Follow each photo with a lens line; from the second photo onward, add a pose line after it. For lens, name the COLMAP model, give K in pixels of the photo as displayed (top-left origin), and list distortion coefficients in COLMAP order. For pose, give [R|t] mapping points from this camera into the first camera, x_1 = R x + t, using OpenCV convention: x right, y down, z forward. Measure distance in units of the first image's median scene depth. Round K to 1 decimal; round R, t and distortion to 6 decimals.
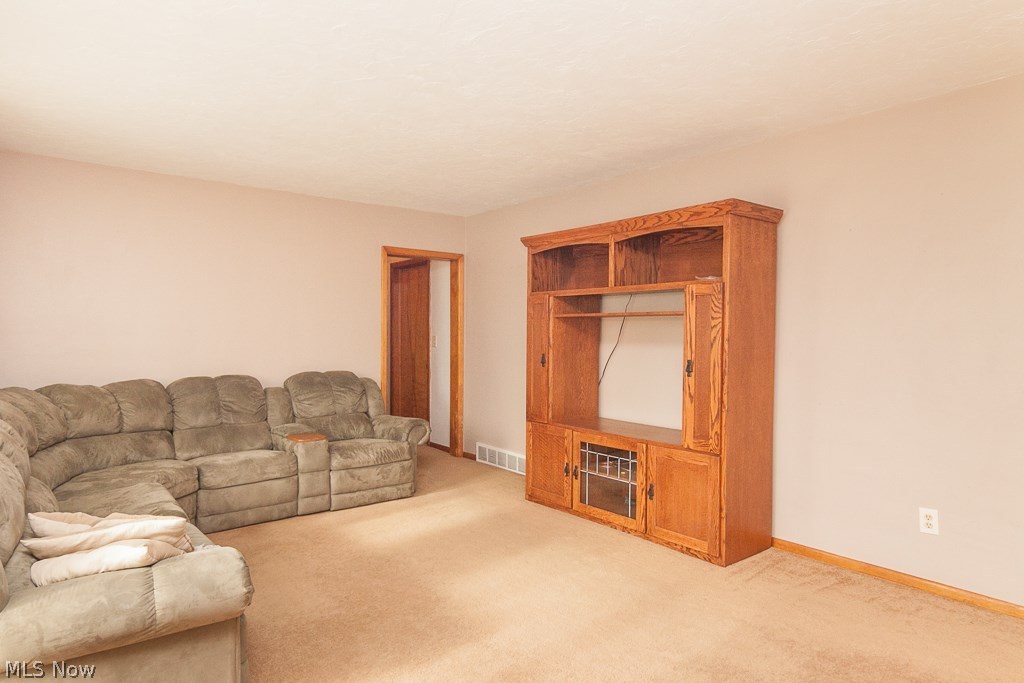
lens RADIAL K [[585.3, 0, 512.5], [0, 585.3, 344.5], [0, 0, 1]] dist [-0.002949, -0.000918]
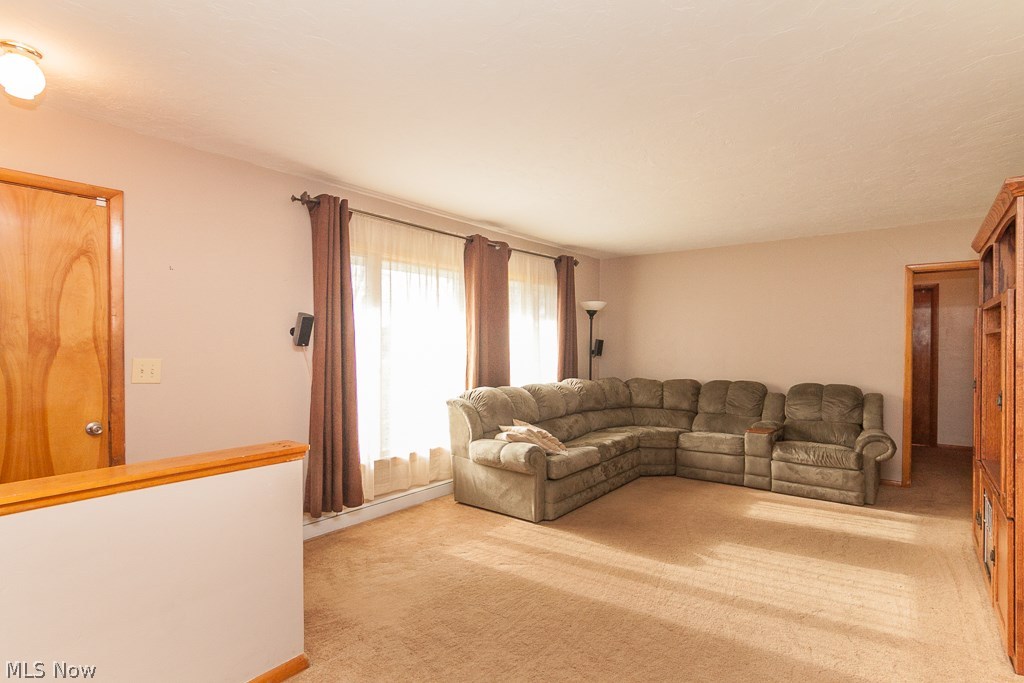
lens RADIAL K [[528.0, 0, 513.6], [0, 528.0, 346.4], [0, 0, 1]] dist [-0.005362, 0.000294]
pose [[0.248310, 0.000870, -0.968680, 0.665597], [-0.015388, 0.999877, -0.003046, -0.018866], [0.968558, 0.015662, 0.248293, 0.165050]]
